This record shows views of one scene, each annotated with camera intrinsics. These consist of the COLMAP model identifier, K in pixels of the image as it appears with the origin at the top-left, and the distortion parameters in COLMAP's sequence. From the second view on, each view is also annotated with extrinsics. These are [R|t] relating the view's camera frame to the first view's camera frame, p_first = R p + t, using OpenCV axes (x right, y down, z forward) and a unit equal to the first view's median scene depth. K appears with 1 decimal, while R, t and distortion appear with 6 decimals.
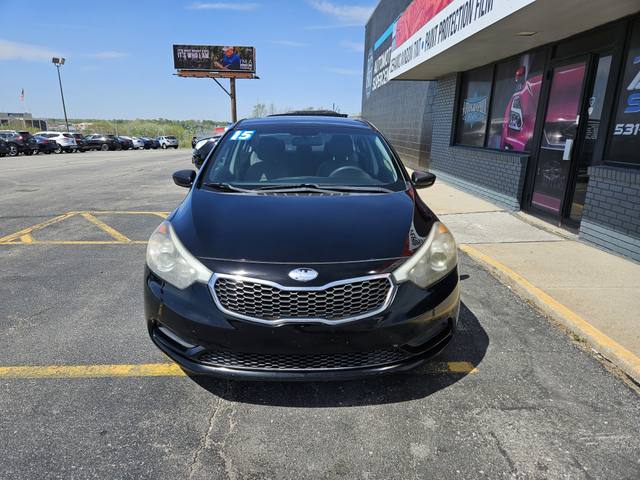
lens RADIAL K [[425.8, 0, 320.0], [0, 425.8, 240.0], [0, 0, 1]] dist [0.081188, -0.068873]
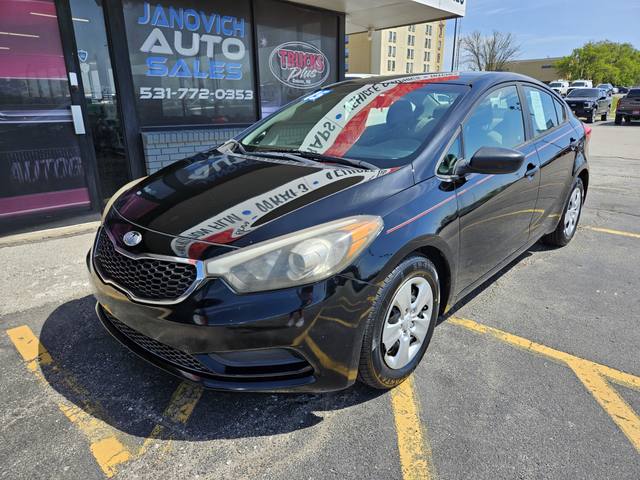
lens RADIAL K [[425.8, 0, 320.0], [0, 425.8, 240.0], [0, 0, 1]] dist [0.081188, -0.068873]
pose [[-0.713978, -0.218403, 0.665234, -0.224137], [0.176622, 0.863199, 0.472961, -0.259100], [-0.677525, 0.455179, -0.577730, 1.042149]]
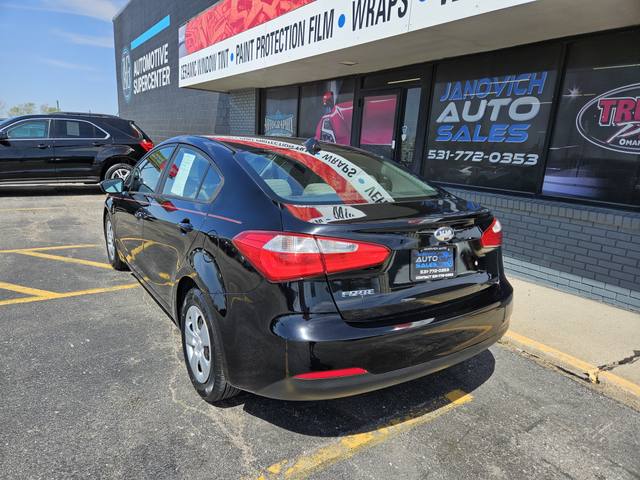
lens RADIAL K [[422.3, 0, 318.5], [0, 422.3, 244.7], [0, 0, 1]] dist [0.079501, -0.066038]
pose [[0.847417, -0.092920, 0.522734, -0.164644], [0.095914, 0.995159, 0.021409, -0.042008], [-0.522193, 0.031995, 0.852227, 0.114538]]
